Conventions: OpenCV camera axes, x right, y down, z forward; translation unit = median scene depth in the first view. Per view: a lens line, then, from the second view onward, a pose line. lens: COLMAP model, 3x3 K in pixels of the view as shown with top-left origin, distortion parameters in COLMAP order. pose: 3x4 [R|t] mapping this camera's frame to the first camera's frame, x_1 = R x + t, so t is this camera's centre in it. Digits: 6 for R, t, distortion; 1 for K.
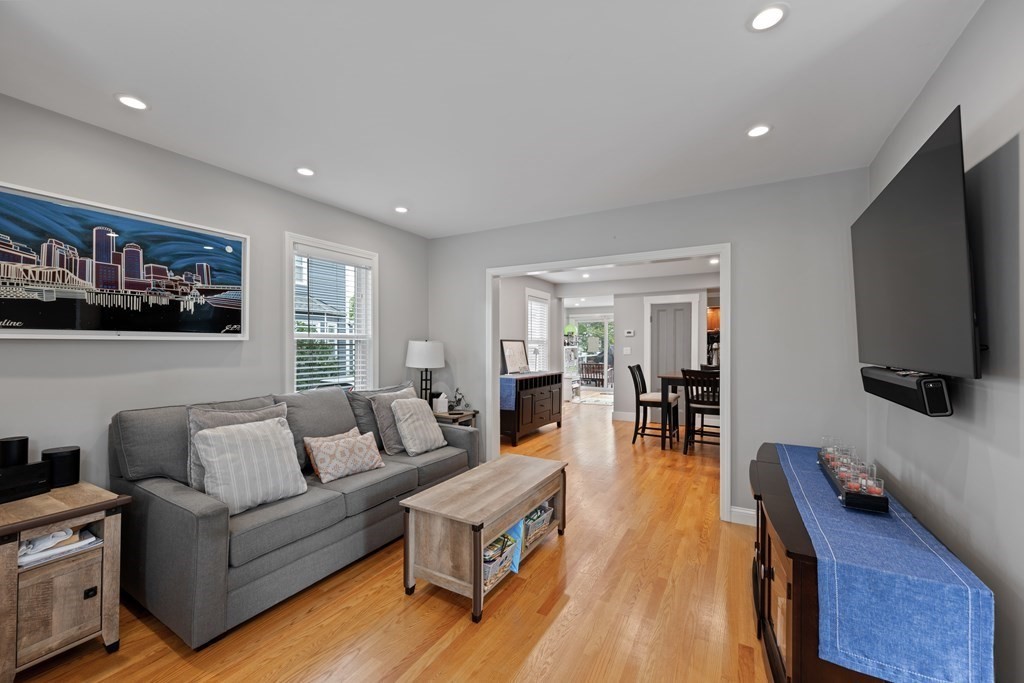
lens RADIAL K [[405.4, 0, 510.8], [0, 405.4, 343.3], [0, 0, 1]] dist [0.008345, -0.000152]
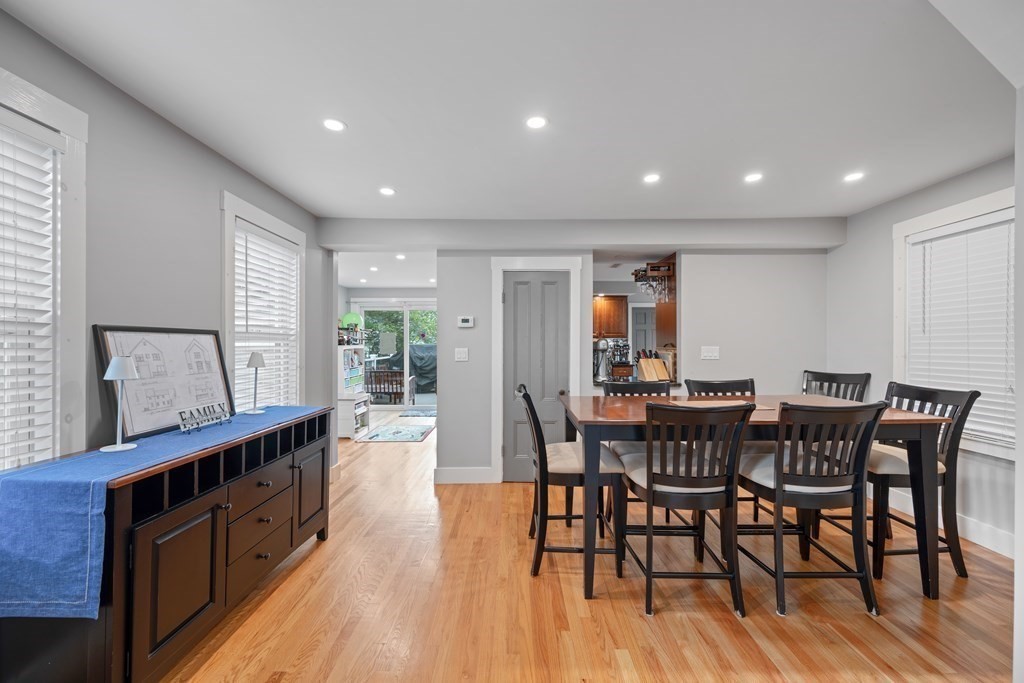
lens RADIAL K [[405.4, 0, 510.6], [0, 405.4, 344.2], [0, 0, 1]] dist [0.008345, -0.000152]
pose [[0.869566, -0.001895, 0.493814, 0.095138], [-0.001266, 0.999981, 0.006066, 0.002264], [-0.493816, -0.005900, 0.869547, 0.630084]]
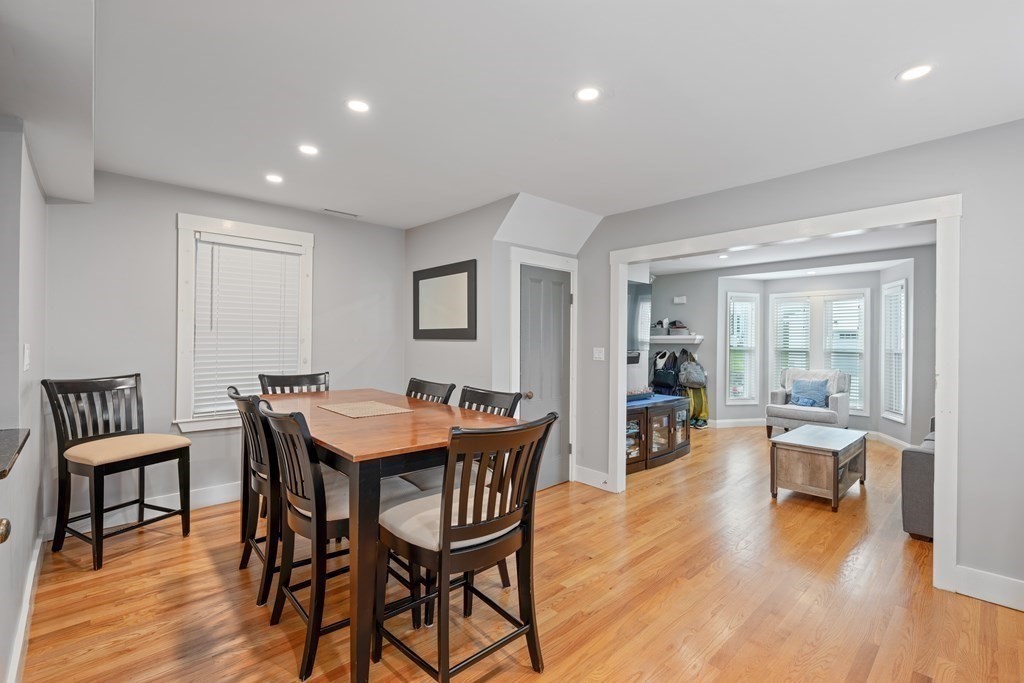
lens RADIAL K [[461.1, 0, 505.8], [0, 461.1, 344.2], [0, 0, 1]] dist [0.001934, -0.000309]
pose [[-0.954092, -0.008177, 0.299402, 0.103881], [-0.007829, 0.999967, 0.002361, 0.002508], [-0.299412, -0.000091, -0.954124, 0.669047]]
